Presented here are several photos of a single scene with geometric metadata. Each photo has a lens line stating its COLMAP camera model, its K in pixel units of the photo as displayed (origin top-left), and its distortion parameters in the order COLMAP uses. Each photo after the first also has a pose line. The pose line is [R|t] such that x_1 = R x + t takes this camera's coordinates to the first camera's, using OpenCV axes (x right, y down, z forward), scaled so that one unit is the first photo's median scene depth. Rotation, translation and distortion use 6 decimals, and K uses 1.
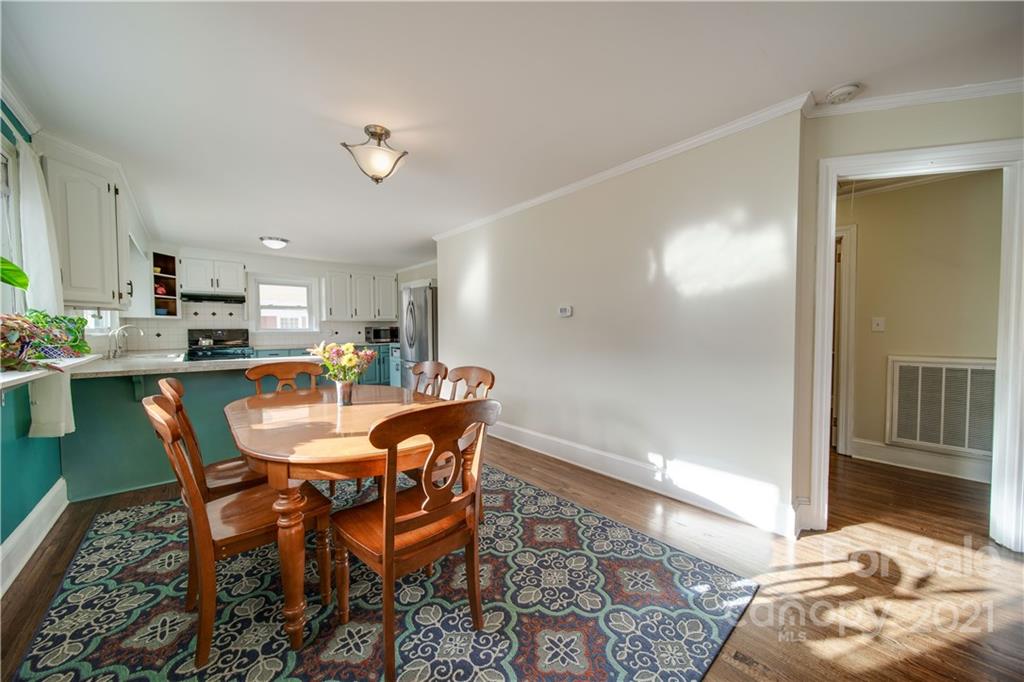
lens RADIAL K [[357.8, 0, 514.7], [0, 357.8, 341.7], [0, 0, 1]] dist [-0.003066, -0.000551]
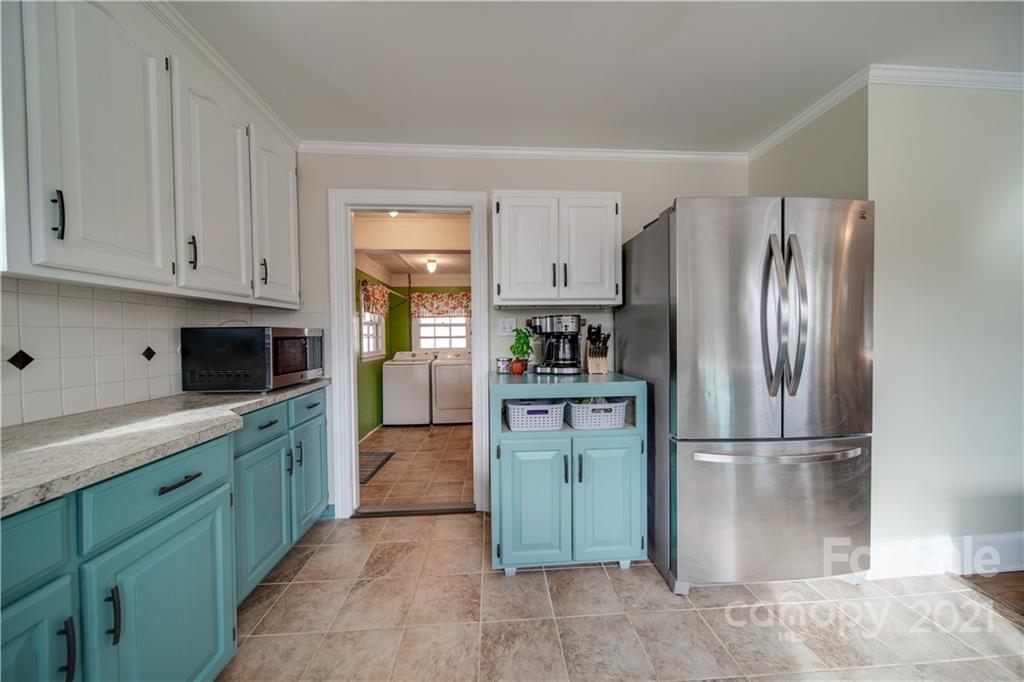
lens RADIAL K [[357.8, 0, 514.7], [0, 357.8, 341.7], [0, 0, 1]] dist [-0.003066, -0.000551]
pose [[0.620107, -0.015648, 0.784362, -0.792488], [0.035997, 0.999316, -0.008523, -0.037422], [-0.783691, 0.033520, 0.620245, 1.178722]]
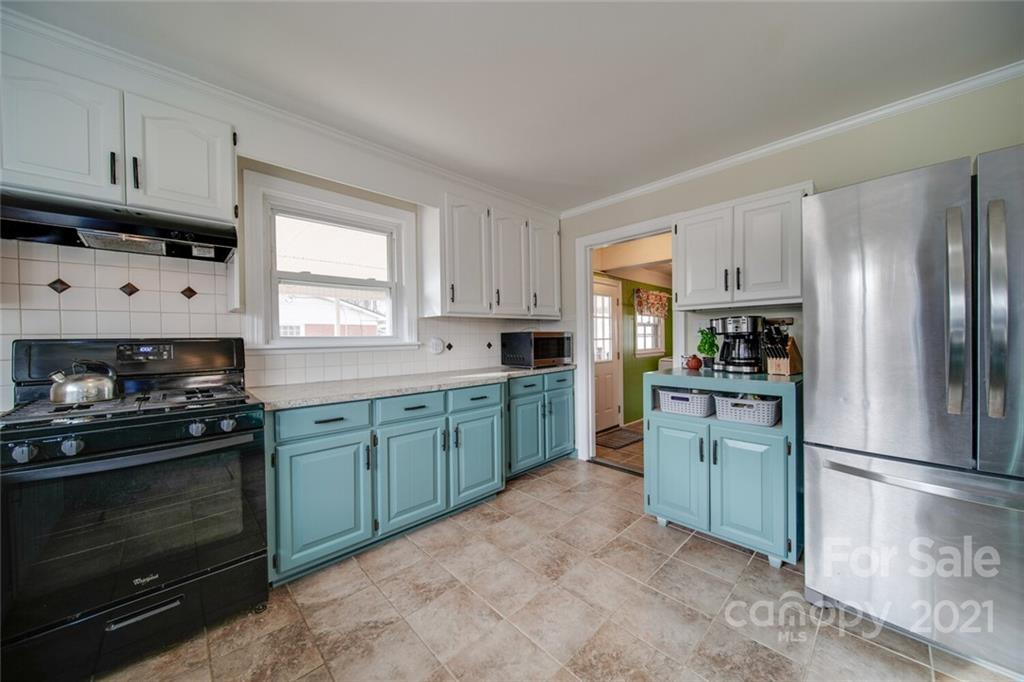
lens RADIAL K [[357.8, 0, 514.7], [0, 357.8, 341.7], [0, 0, 1]] dist [-0.003066, -0.000551]
pose [[0.999585, -0.010192, 0.026941, -0.704647], [0.010893, 0.999603, -0.025989, -0.029267], [-0.026665, 0.026272, 0.999299, 0.926095]]
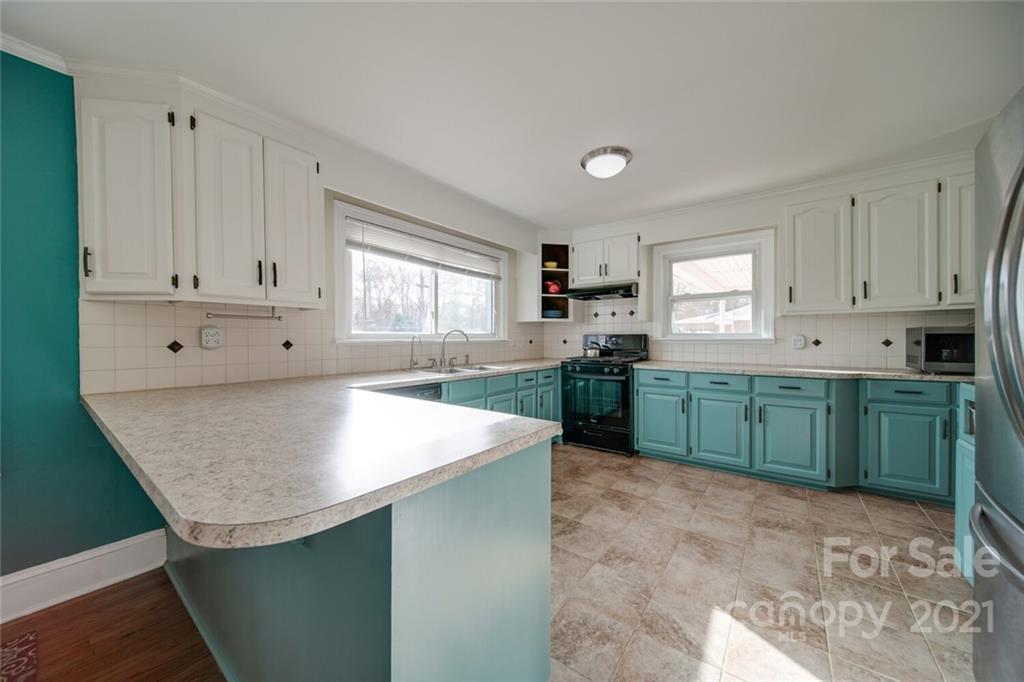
lens RADIAL K [[357.8, 0, 514.7], [0, 357.8, 341.7], [0, 0, 1]] dist [-0.003066, -0.000551]
pose [[0.189662, 0.013916, -0.981751, -0.216567], [-0.032683, 0.999435, 0.007853, -0.026894], [0.981305, 0.030597, 0.190010, 0.889718]]
